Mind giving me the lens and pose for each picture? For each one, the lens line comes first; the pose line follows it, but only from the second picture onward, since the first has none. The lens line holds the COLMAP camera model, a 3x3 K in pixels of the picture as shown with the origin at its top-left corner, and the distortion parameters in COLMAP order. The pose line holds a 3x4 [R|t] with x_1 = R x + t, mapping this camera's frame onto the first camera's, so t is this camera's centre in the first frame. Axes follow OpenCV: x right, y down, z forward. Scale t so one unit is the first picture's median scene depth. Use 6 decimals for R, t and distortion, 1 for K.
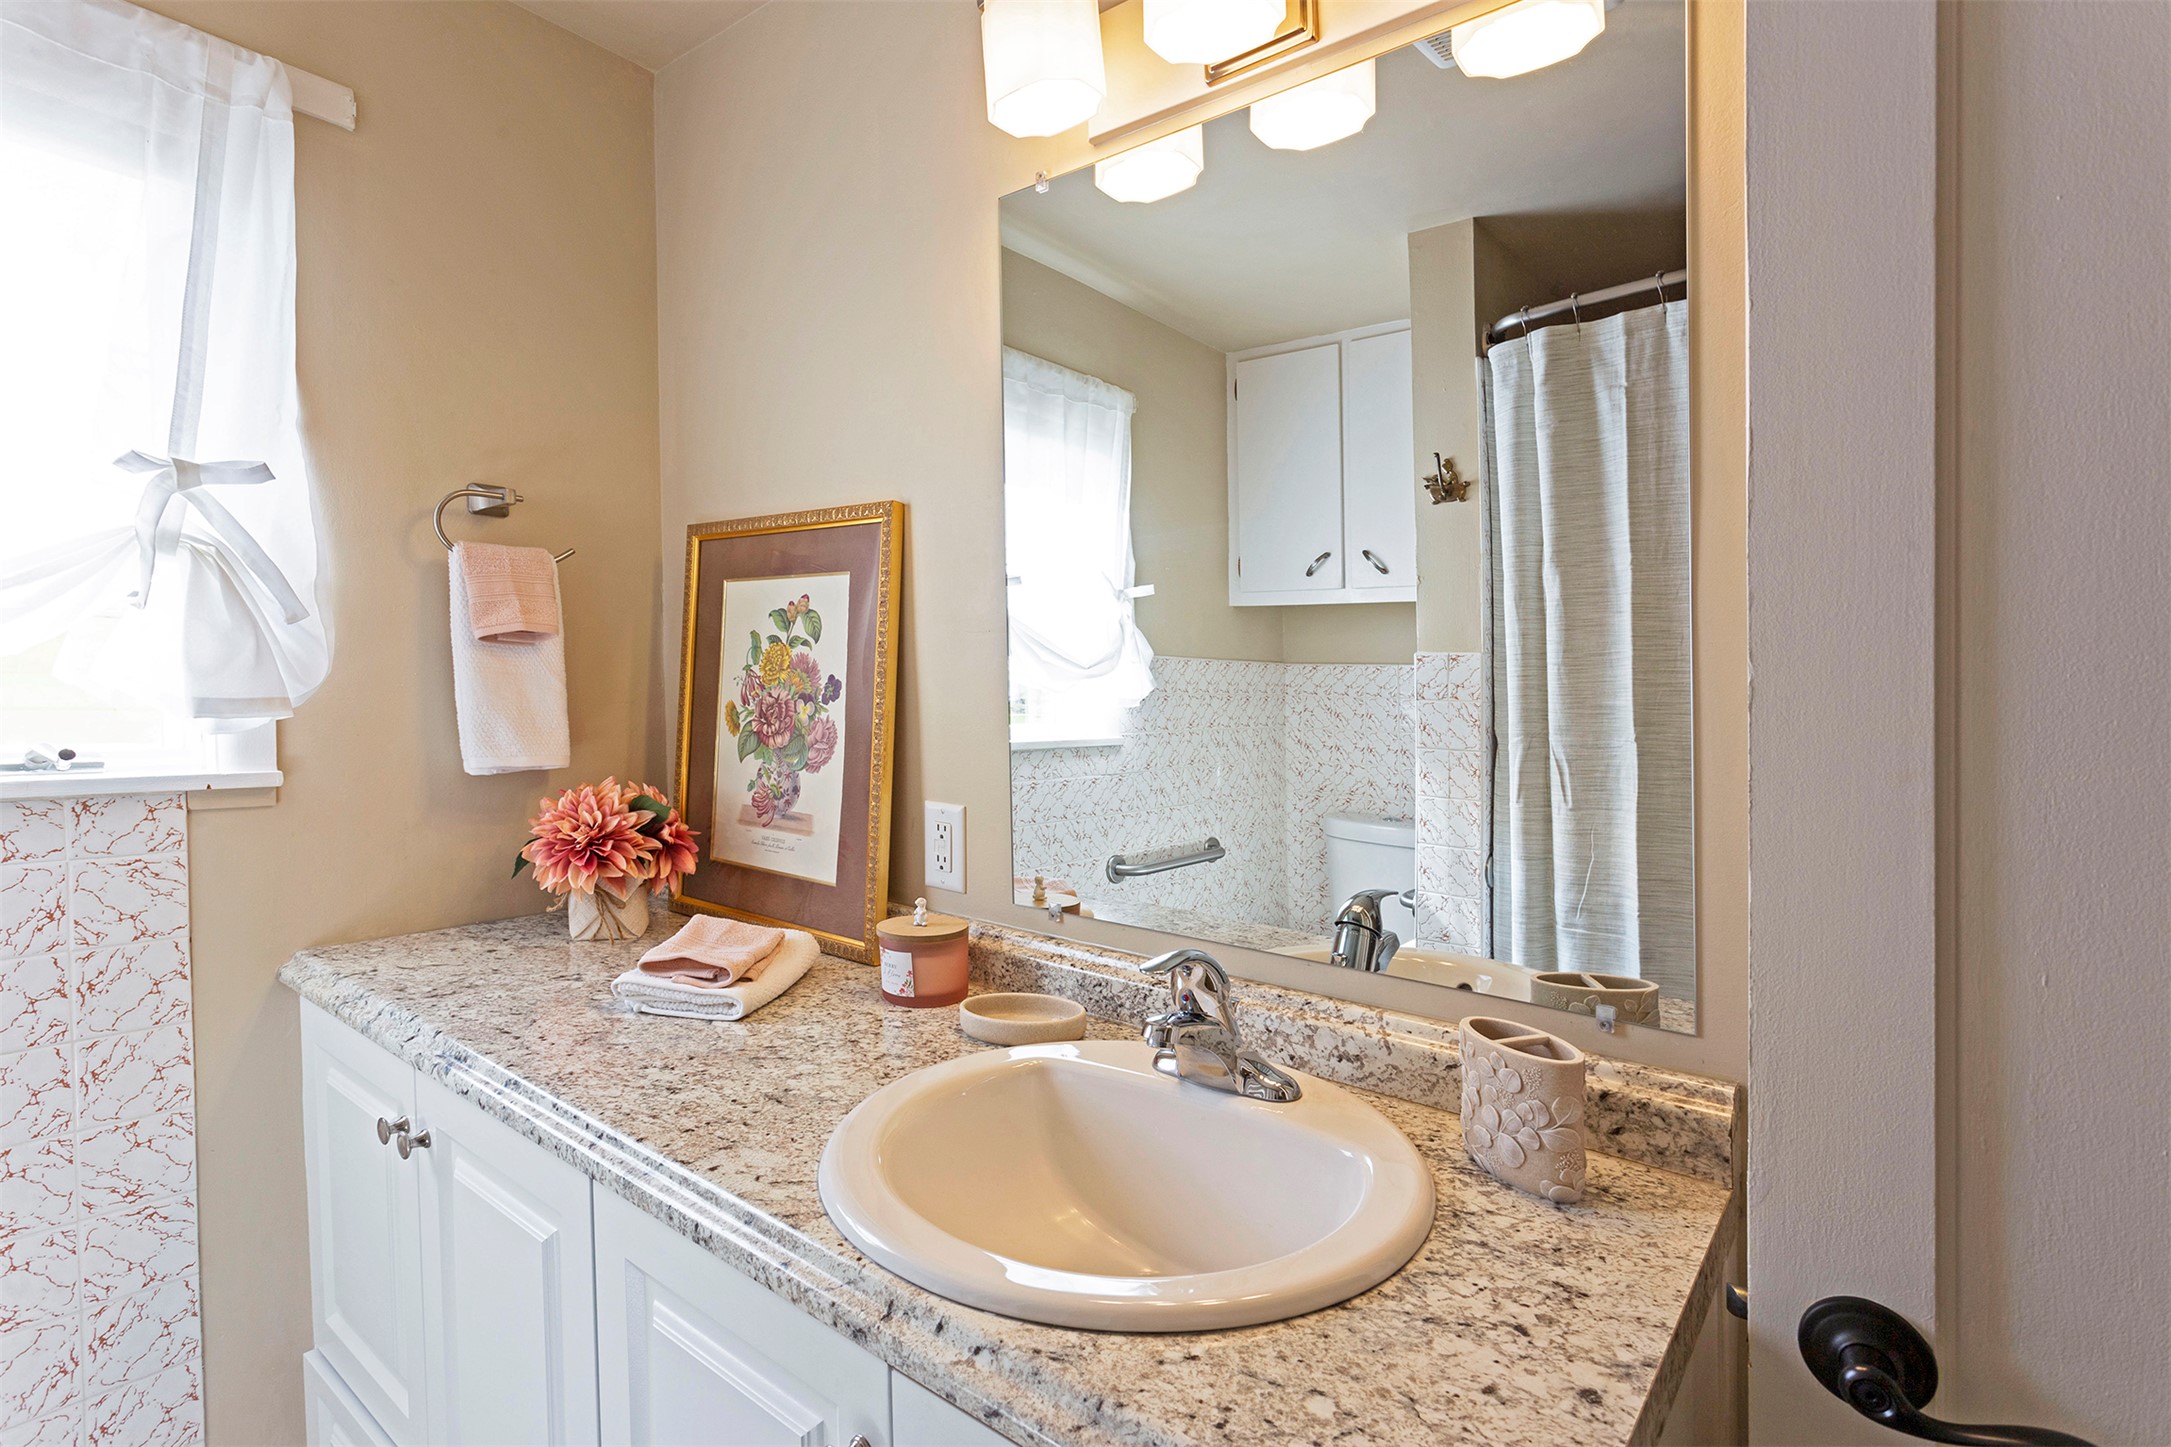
lens RADIAL K [[1026.5, 0, 1091.0], [0, 1026.5, 712.8], [0, 0, 1]] dist [0.001795, 0.000428]
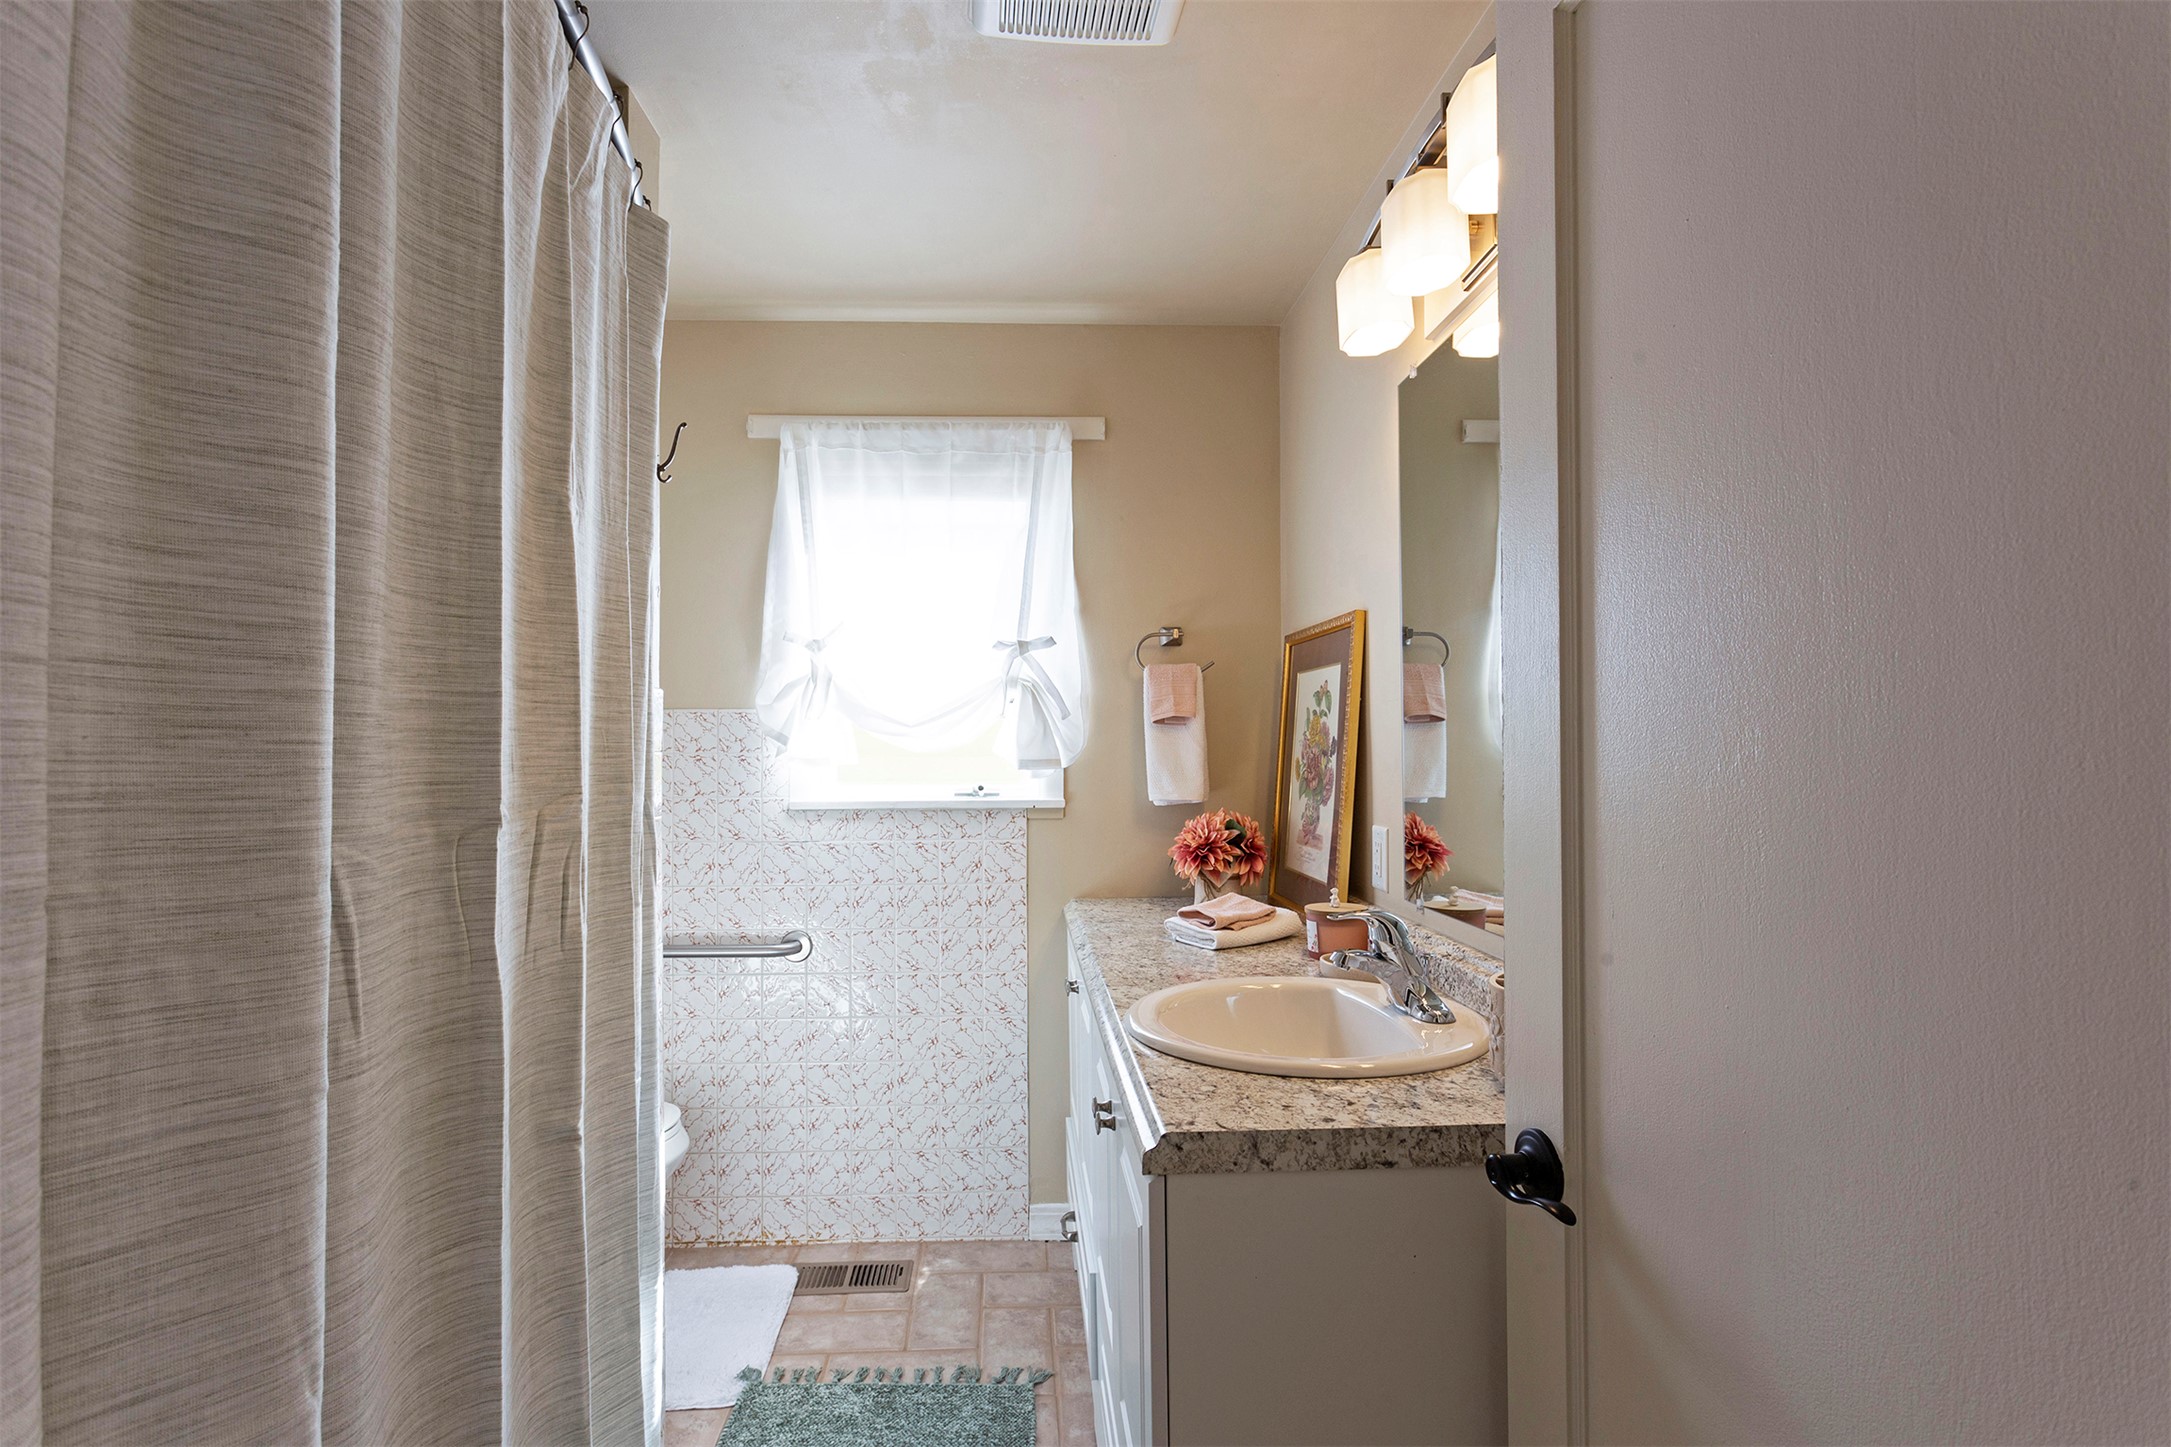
lens RADIAL K [[1059.5, 0, 1076.0], [0, 1059.5, 713.7], [0, 0, 1]] dist [-0.003782, -0.000702]
pose [[0.656353, -0.053195, -0.752576, 0.654210], [0.003576, 0.997719, -0.067404, 0.030834], [0.754445, 0.041550, 0.655046, -0.233142]]
